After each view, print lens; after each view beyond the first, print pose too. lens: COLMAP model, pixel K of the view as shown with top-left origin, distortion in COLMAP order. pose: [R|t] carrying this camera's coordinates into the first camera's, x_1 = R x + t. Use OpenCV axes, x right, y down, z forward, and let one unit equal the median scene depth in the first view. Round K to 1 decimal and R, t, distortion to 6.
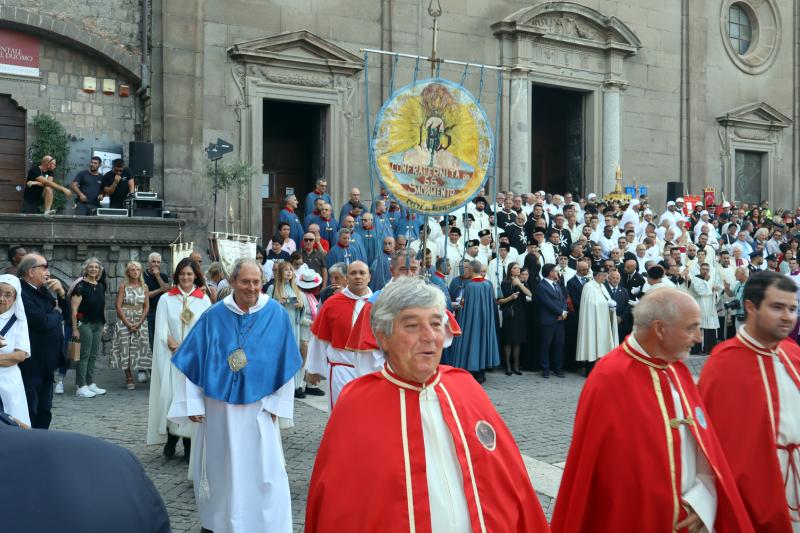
lens RADIAL K [[811.8, 0, 363.9], [0, 811.8, 249.3], [0, 0, 1]] dist [0.003992, 0.000000]
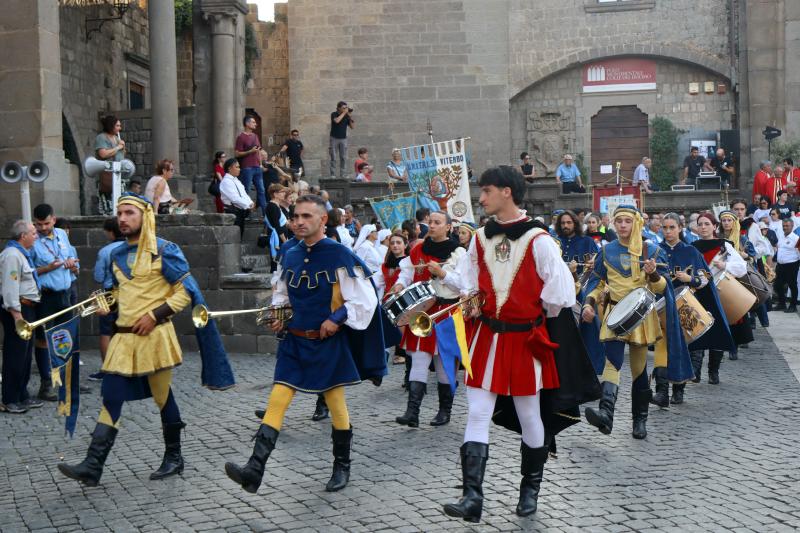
lens RADIAL K [[1051.6, 0, 399.6], [0, 1051.6, 262.4], [0, 0, 1]] dist [-0.004116, 0.000000]
pose [[0.699402, 0.001054, -0.714728, 0.391504], [0.023646, 0.999417, 0.024612, 0.016144], [0.714337, -0.034114, 0.698970, -0.378843]]
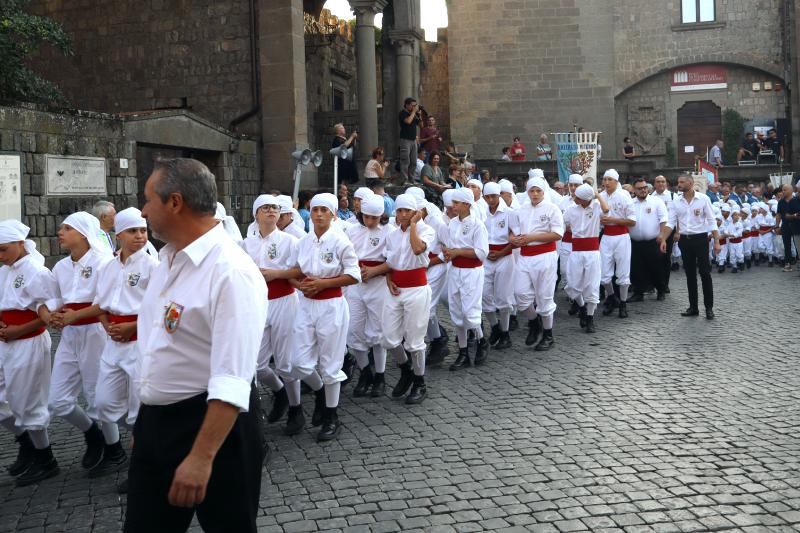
lens RADIAL K [[883.0, 0, 469.9], [0, 883.0, 213.1], [0, 0, 1]] dist [0.004151, 0.000000]
pose [[0.657516, -0.012756, -0.753333, 0.484548], [0.030983, 0.999469, 0.010119, 0.017377], [0.752804, -0.029994, 0.657562, -0.496573]]
